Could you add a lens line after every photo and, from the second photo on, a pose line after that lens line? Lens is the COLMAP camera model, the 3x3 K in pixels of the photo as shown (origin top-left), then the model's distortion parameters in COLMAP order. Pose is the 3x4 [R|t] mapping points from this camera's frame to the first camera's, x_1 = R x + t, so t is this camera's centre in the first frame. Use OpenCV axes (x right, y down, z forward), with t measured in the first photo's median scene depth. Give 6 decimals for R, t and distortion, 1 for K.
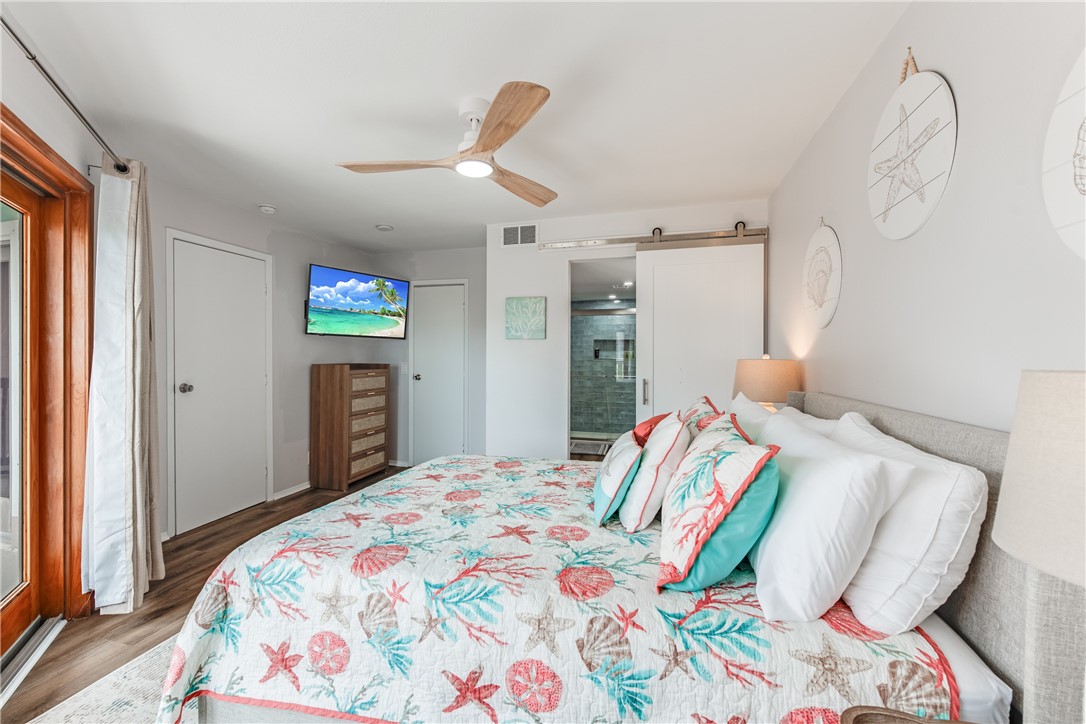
lens RADIAL K [[487.2, 0, 542.2], [0, 487.2, 359.8], [0, 0, 1]] dist [0.000704, 0.000001]
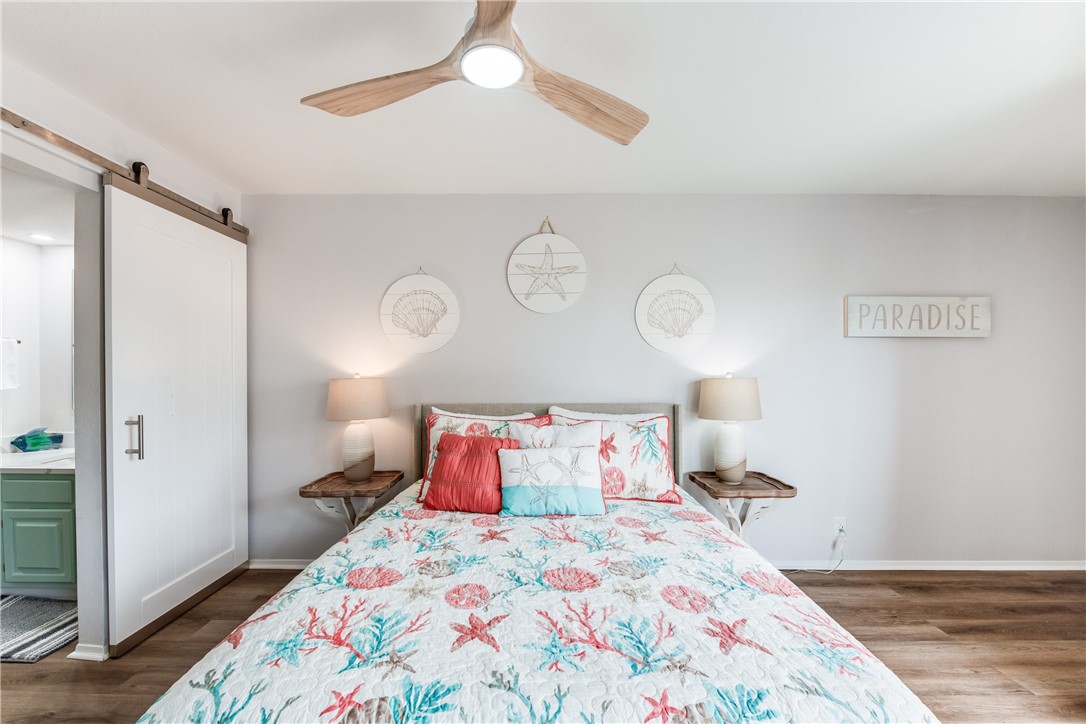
lens RADIAL K [[426.8, 0, 541.8], [0, 426.8, 371.0], [0, 0, 1]] dist [-0.000485, 0.000030]
pose [[-0.258491, -0.003070, 0.966009, -0.681124], [-0.004589, 0.999988, 0.001950, -0.023558], [-0.966003, -0.003929, -0.258502, 1.085130]]
